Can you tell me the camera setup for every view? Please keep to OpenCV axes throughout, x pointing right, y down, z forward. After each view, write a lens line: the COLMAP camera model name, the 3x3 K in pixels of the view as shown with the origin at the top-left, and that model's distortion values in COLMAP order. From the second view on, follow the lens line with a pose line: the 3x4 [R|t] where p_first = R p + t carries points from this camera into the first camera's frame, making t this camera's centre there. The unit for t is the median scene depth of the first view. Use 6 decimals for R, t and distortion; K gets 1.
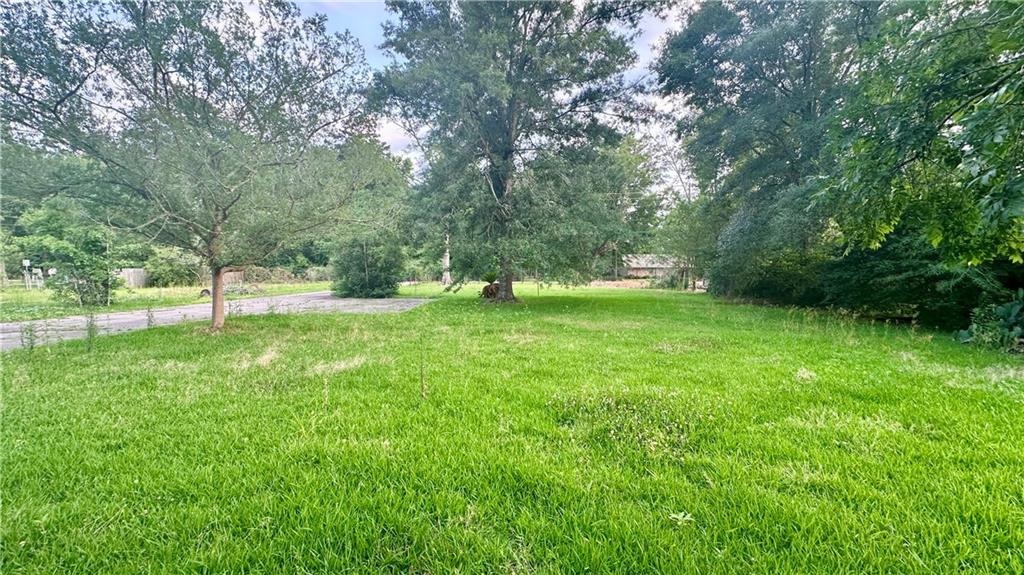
lens RADIAL K [[409.2, 0, 512.6], [0, 409.2, 290.9], [0, 0, 1]] dist [0.002337, 0.000307]
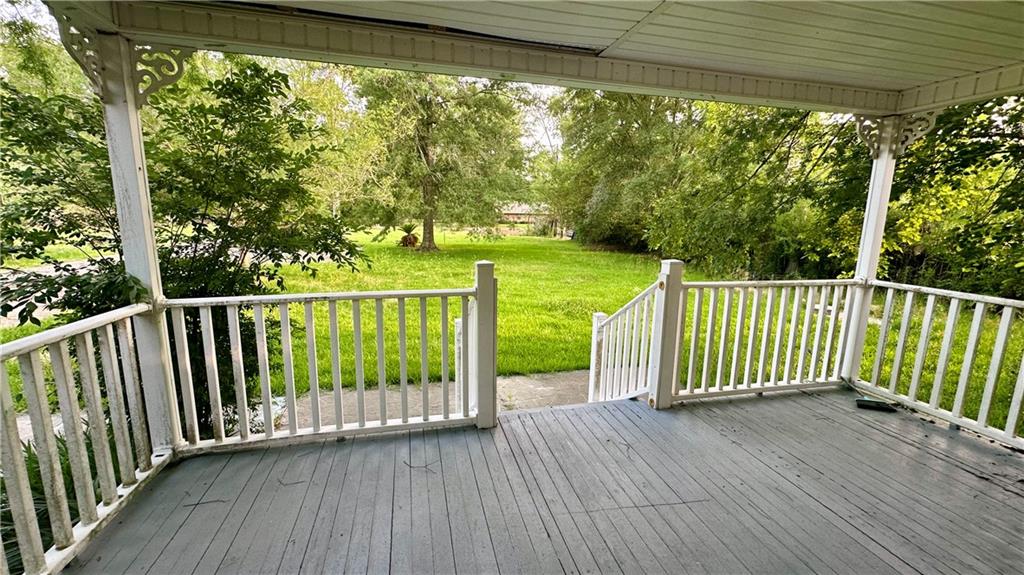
lens RADIAL K [[409.2, 0, 511.7], [0, 409.2, 287.6], [0, 0, 1]] dist [0.002337, 0.000307]
pose [[0.947215, -0.036108, 0.318559, -0.160924], [-0.006586, 0.991236, 0.131938, -0.022822], [-0.320531, -0.127072, 0.938676, -0.216953]]
